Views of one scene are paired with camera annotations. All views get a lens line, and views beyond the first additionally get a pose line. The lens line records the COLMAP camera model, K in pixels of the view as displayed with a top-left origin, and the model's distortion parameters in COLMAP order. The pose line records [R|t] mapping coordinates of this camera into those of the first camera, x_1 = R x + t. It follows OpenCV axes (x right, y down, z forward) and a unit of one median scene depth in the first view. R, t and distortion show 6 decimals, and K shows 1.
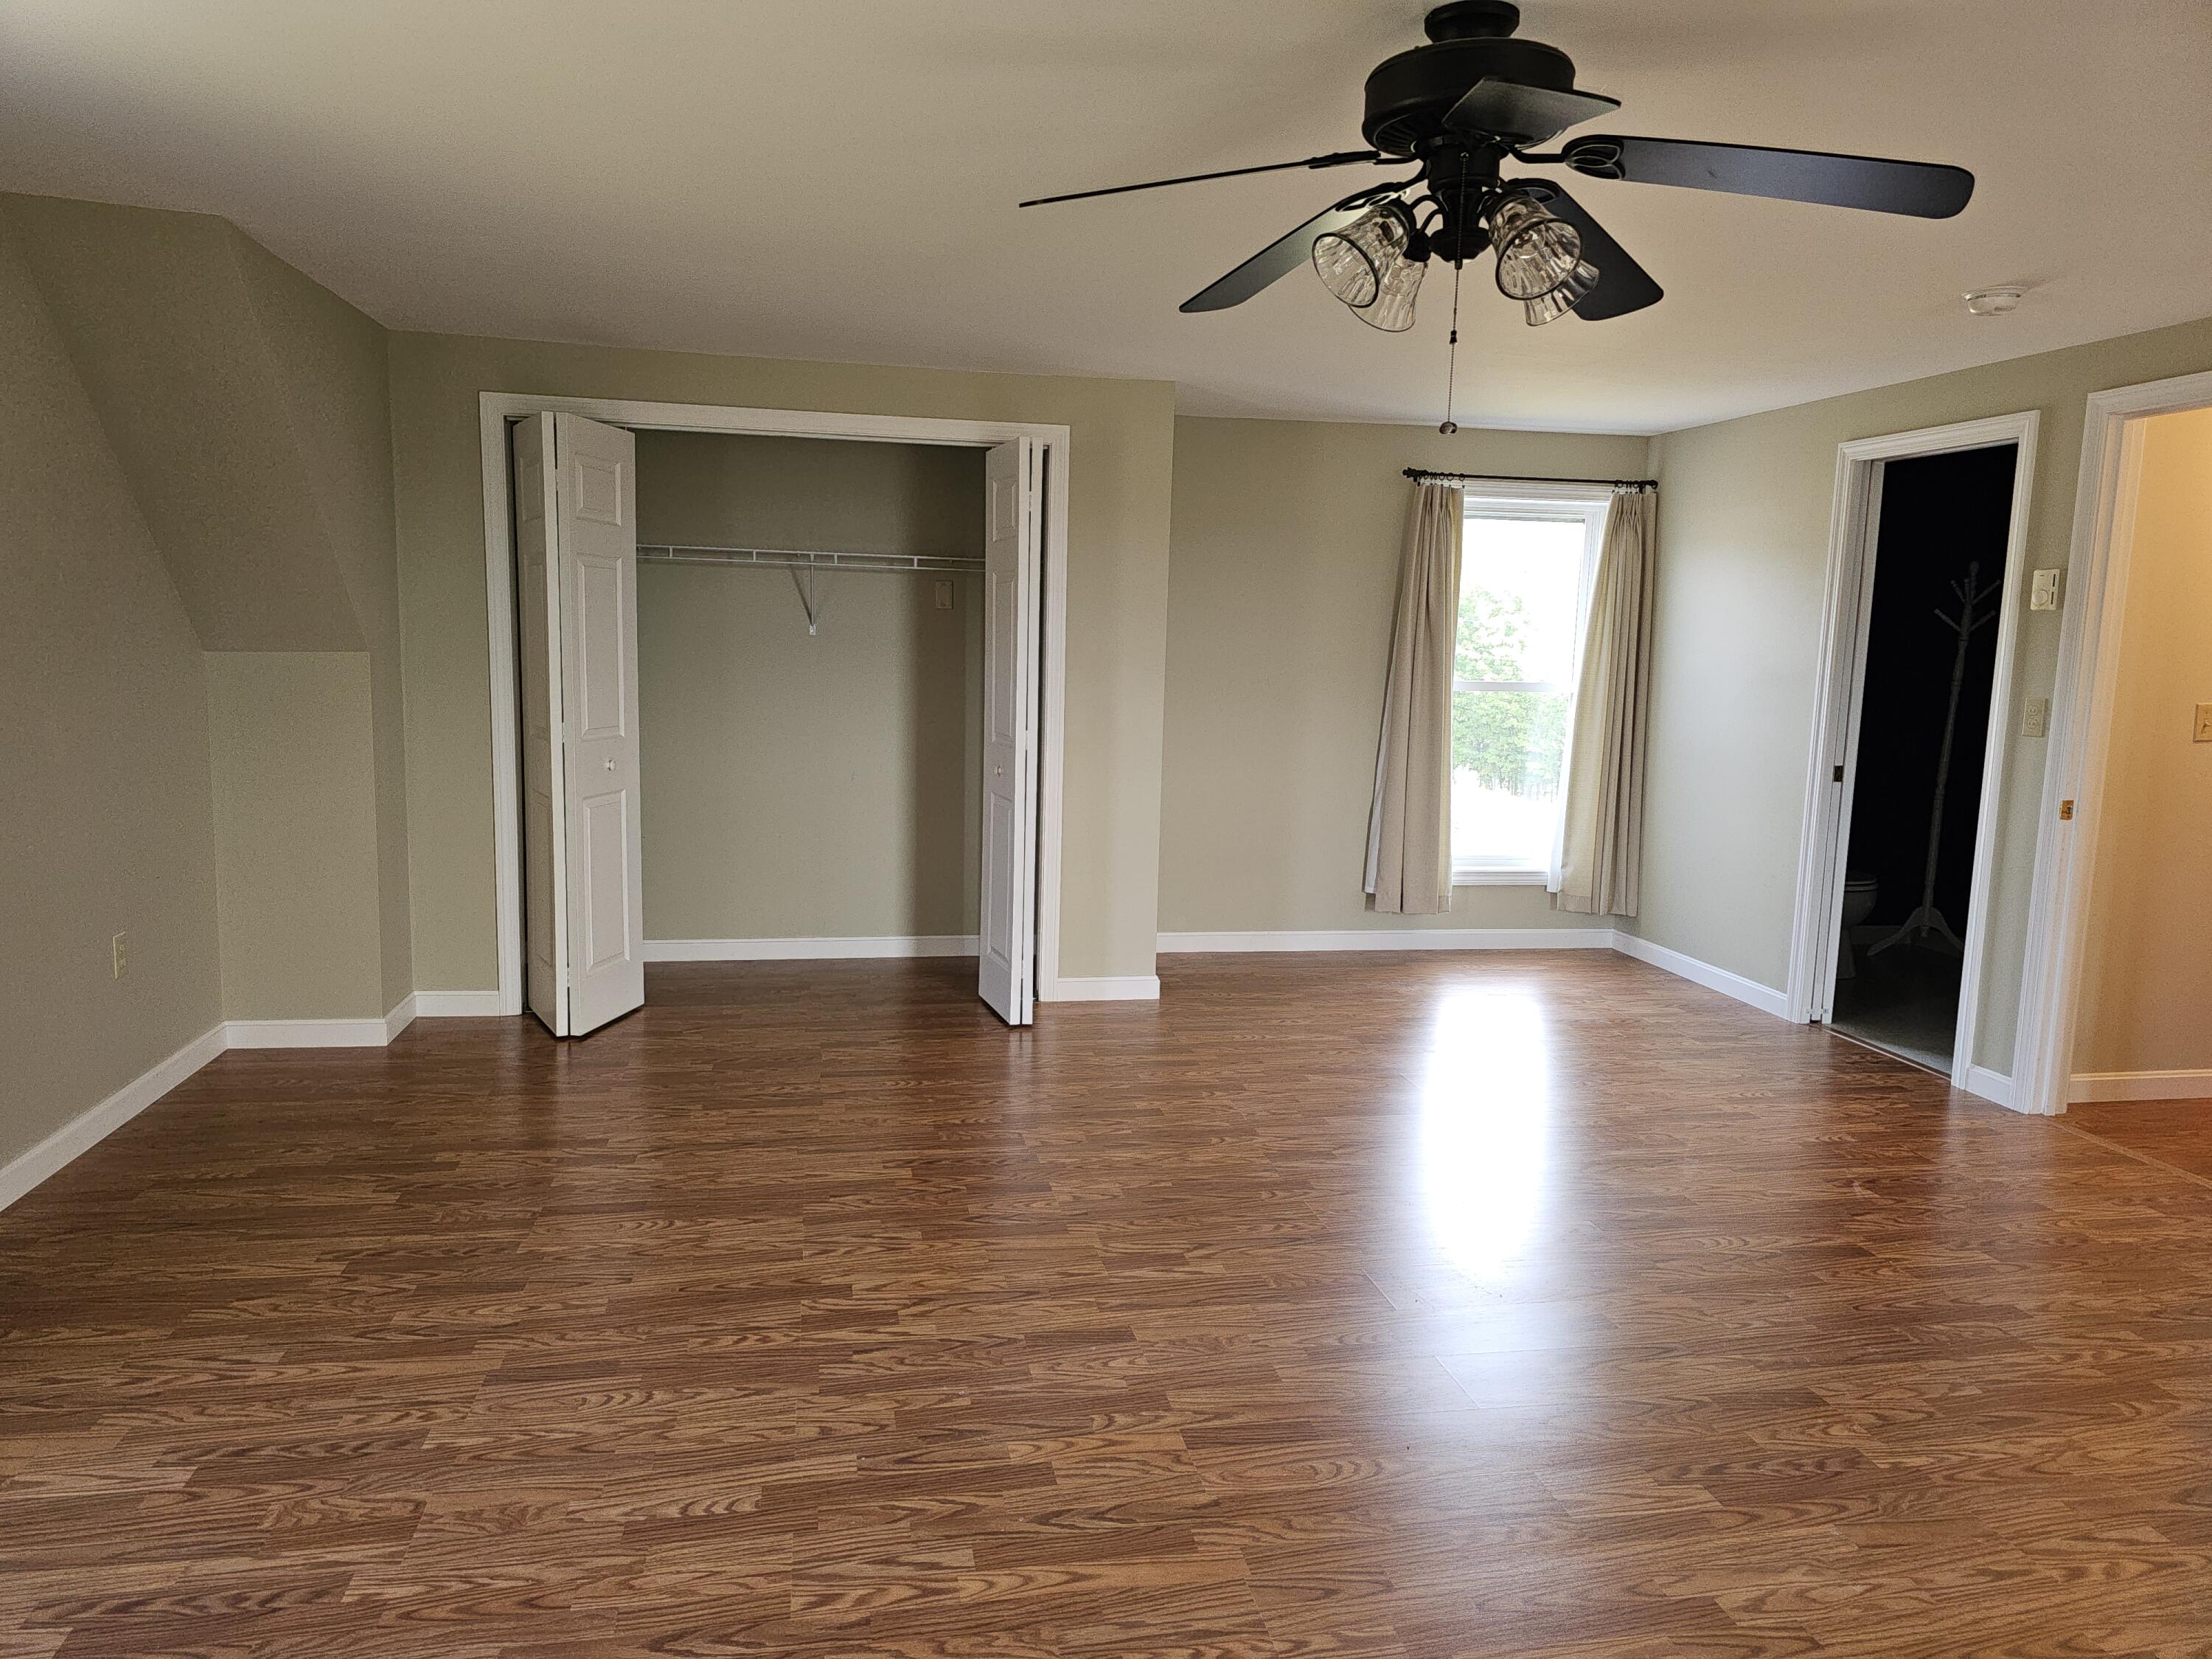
lens RADIAL K [[1479.0, 0, 1108.9], [0, 1479.0, 803.8], [0, 0, 1]] dist [0.043687, -0.035000]
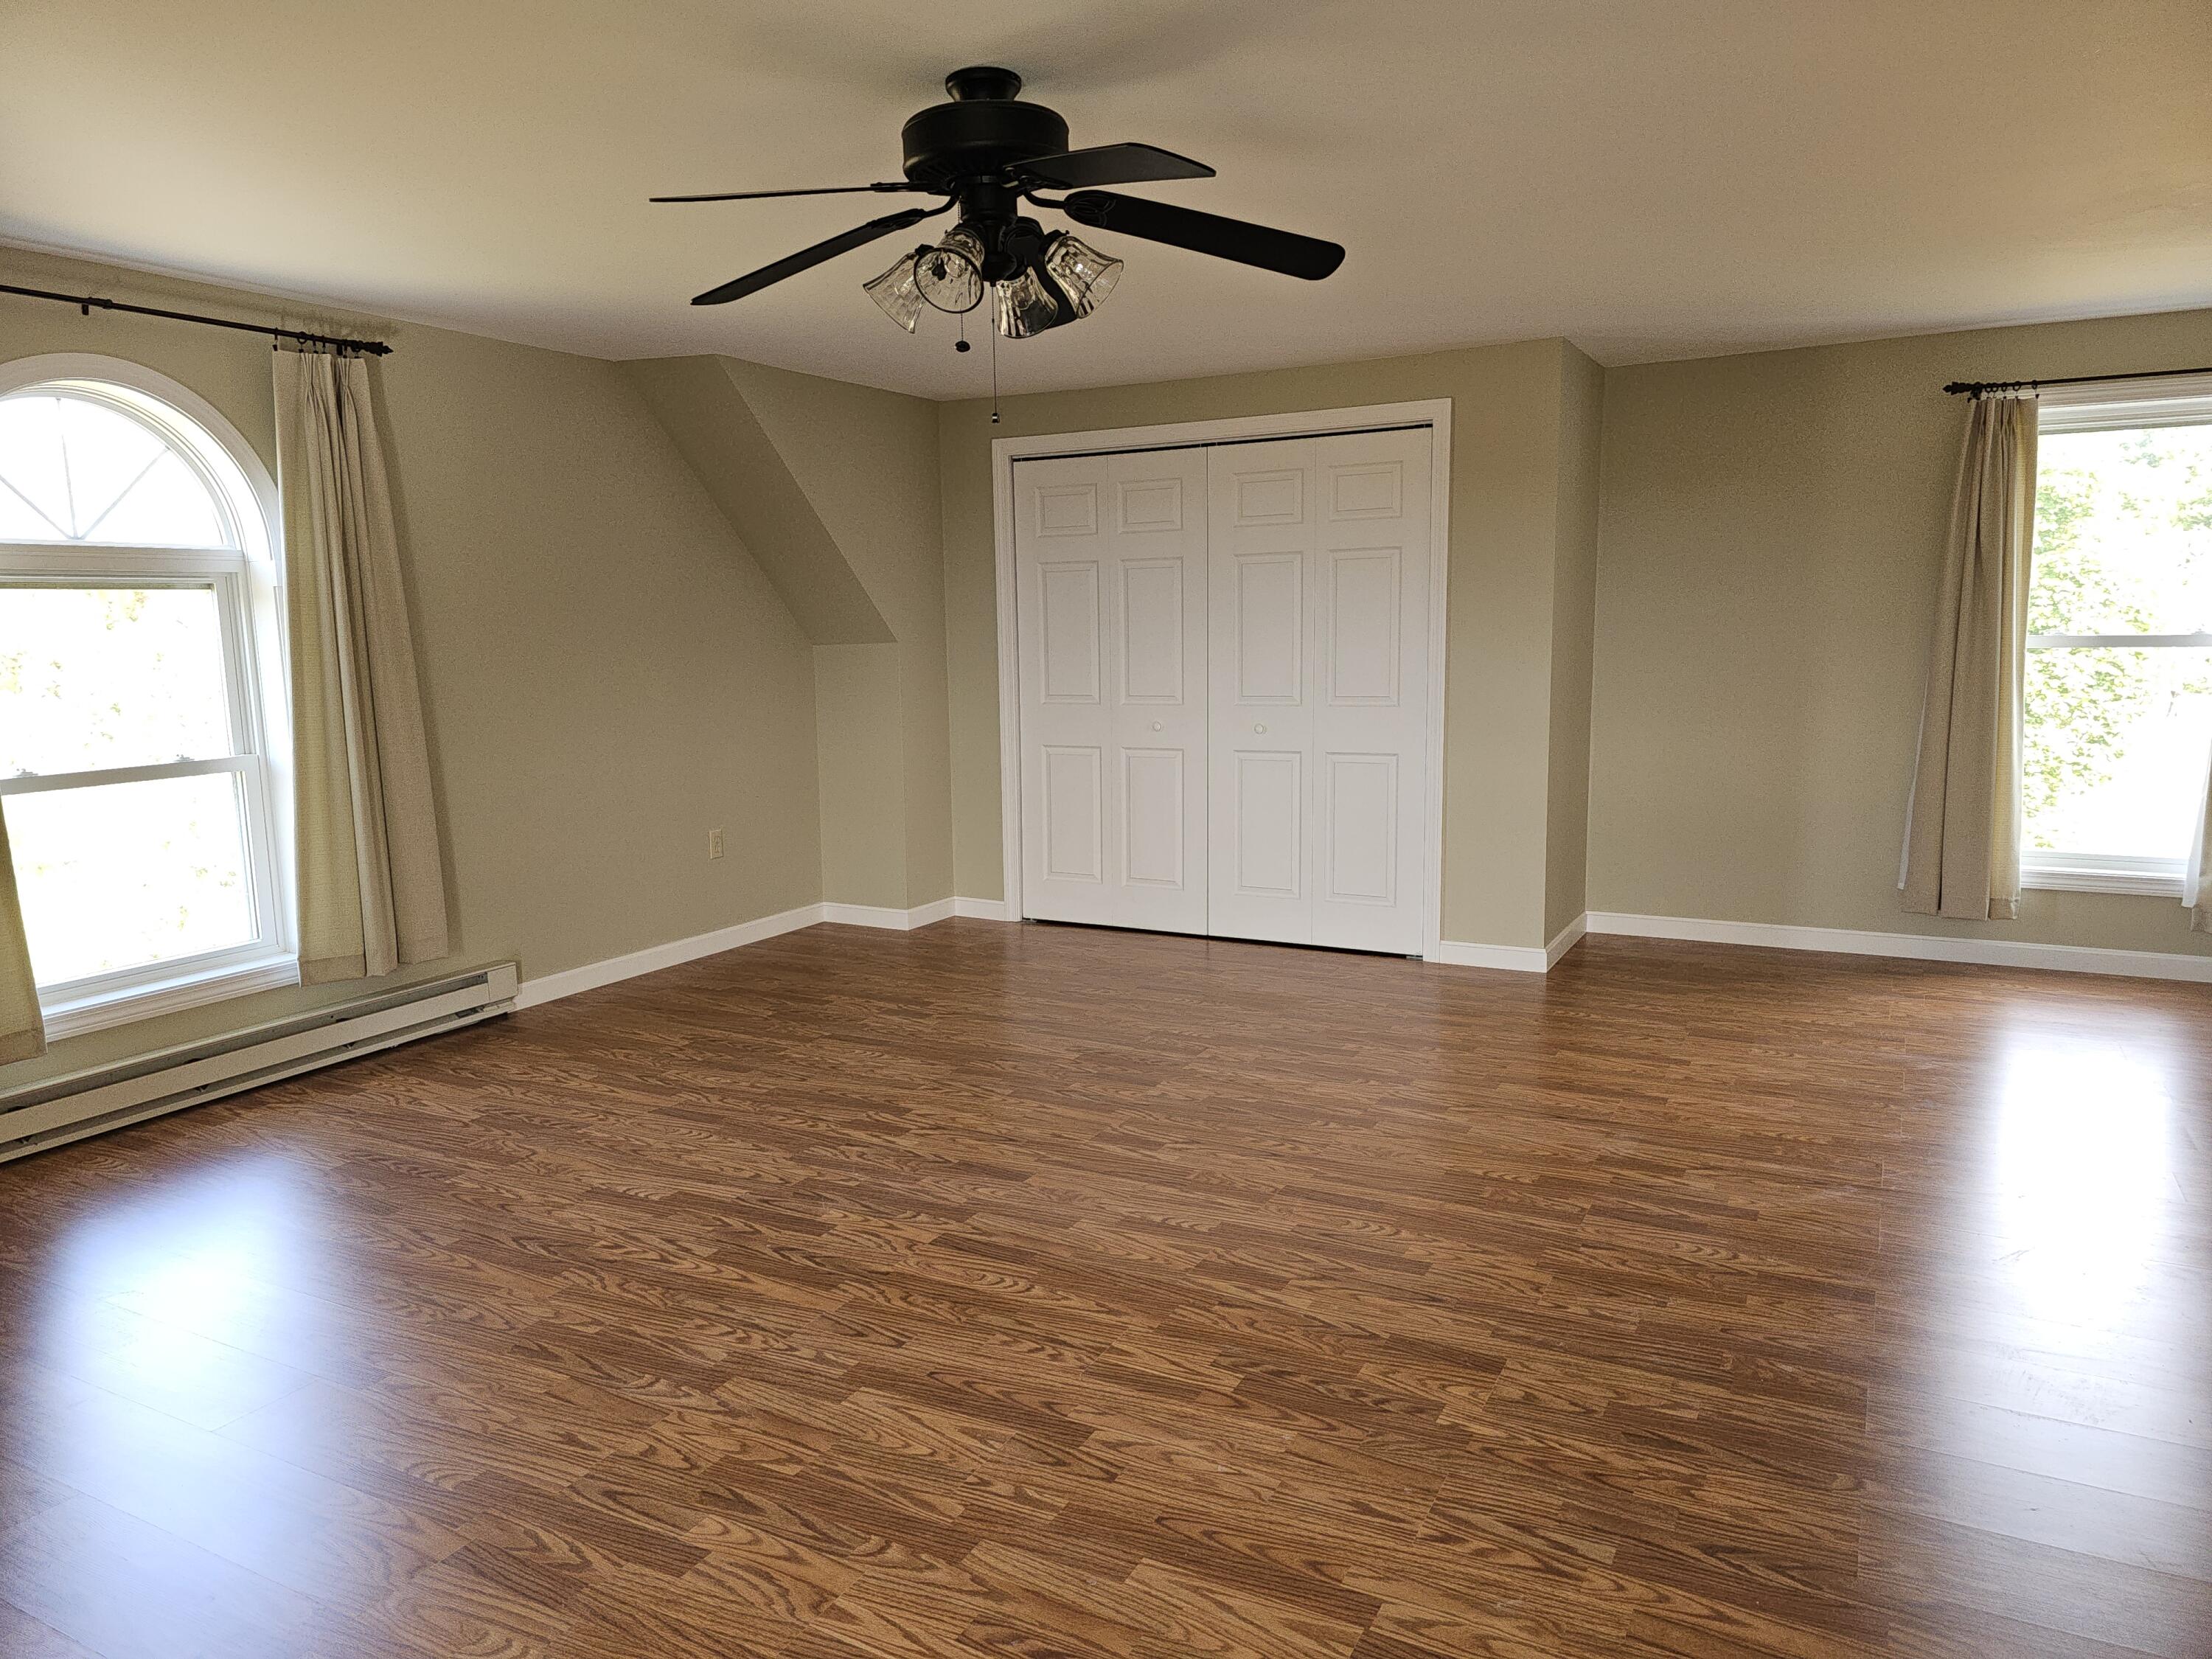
lens RADIAL K [[1486.7, 0, 1111.8], [0, 1486.7, 829.9], [0, 0, 1]] dist [0.061116, -0.060131]
pose [[0.778772, 0.049036, -0.625388, 0.749792], [-0.035950, 0.998790, 0.033547, 0.026386], [0.626276, -0.003643, 0.779593, 0.084978]]
